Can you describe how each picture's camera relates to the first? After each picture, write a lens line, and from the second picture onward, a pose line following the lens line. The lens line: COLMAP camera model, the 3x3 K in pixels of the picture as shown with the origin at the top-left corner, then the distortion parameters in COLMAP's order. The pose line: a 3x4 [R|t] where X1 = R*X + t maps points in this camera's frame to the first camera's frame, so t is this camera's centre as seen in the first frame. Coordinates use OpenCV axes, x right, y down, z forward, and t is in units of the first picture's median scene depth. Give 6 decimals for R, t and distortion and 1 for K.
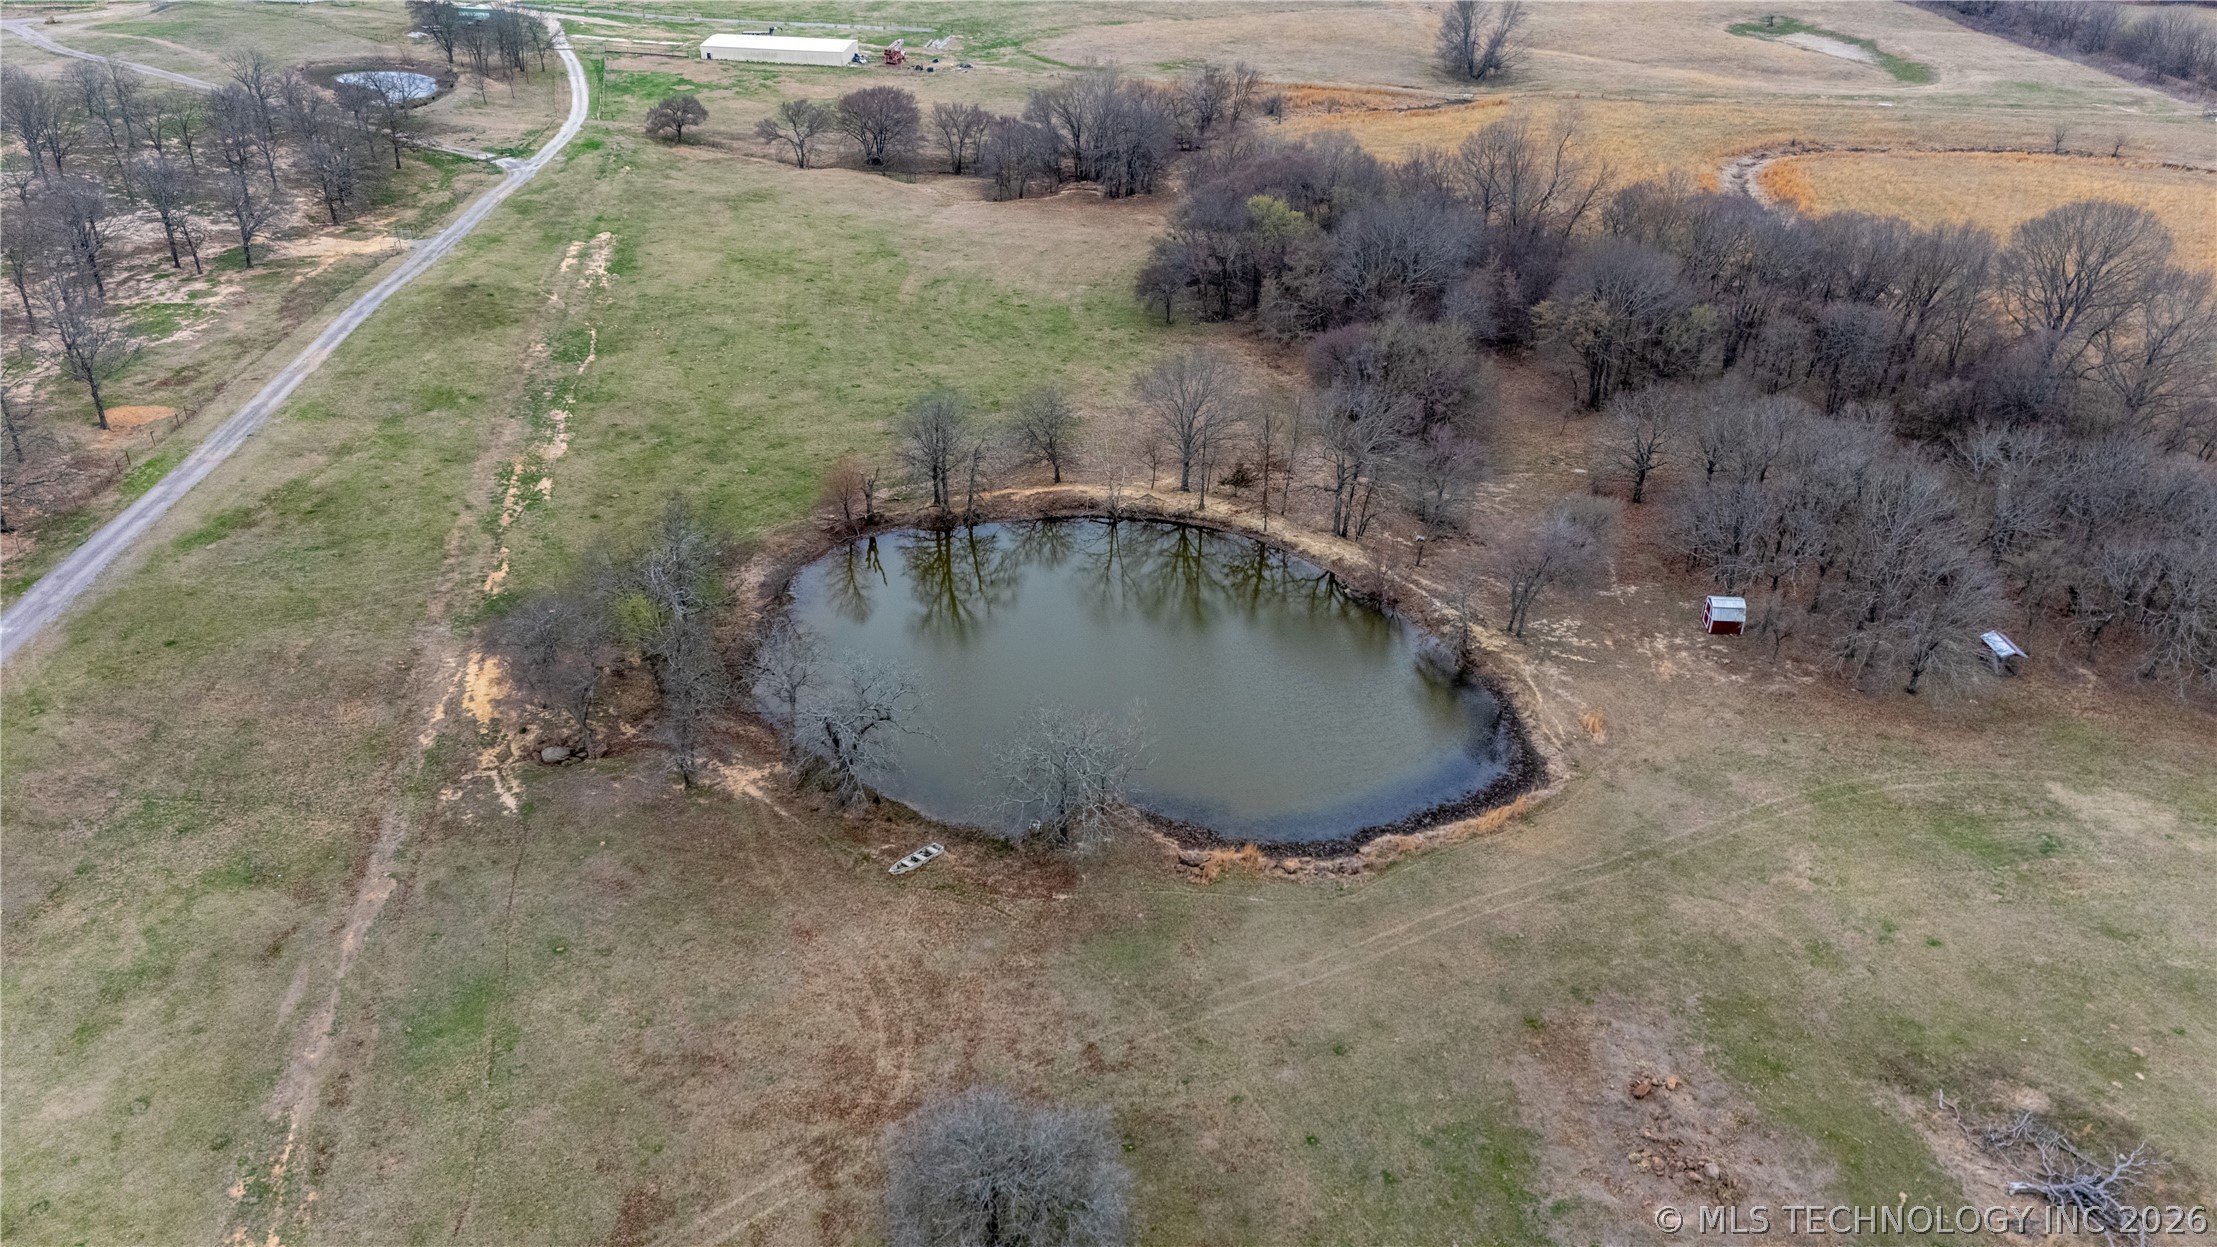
lens RADIAL K [[1636.7, 0, 1108.5], [0, 1636.7, 623.5], [0, 0, 1]] dist [0.002500, -0.003215]
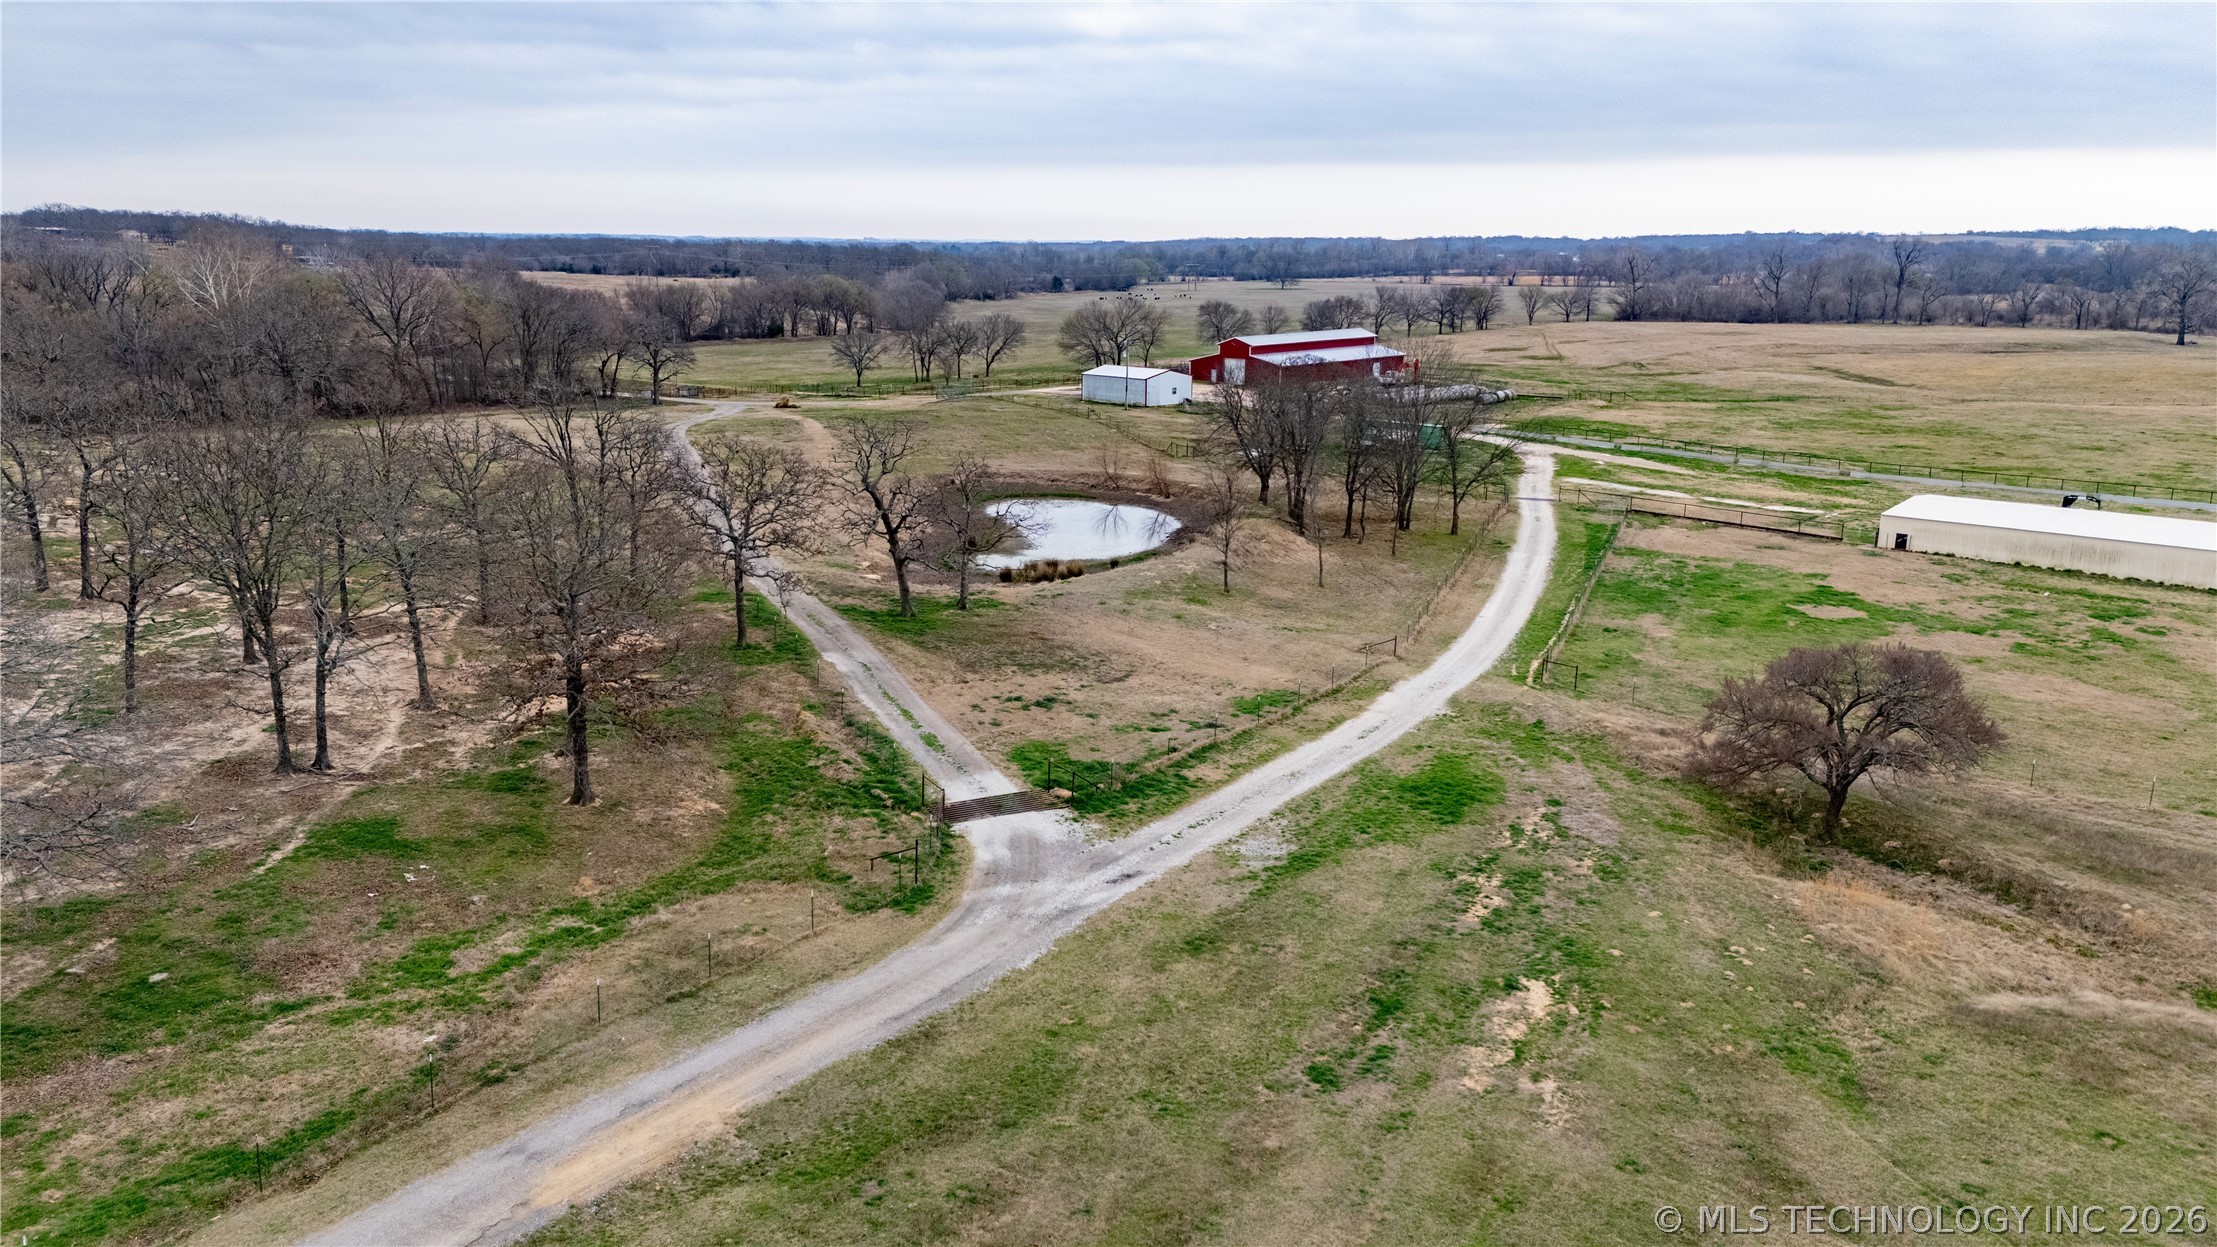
lens RADIAL K [[1636.7, 0, 1108.5], [0, 1636.7, 623.5], [0, 0, 1]] dist [0.002500, -0.003215]
pose [[0.814508, 0.115874, -0.568462, -0.187678], [-0.280220, 0.936549, -0.210602, -0.211926], [0.507989, 0.330832, 0.795297, 0.654895]]
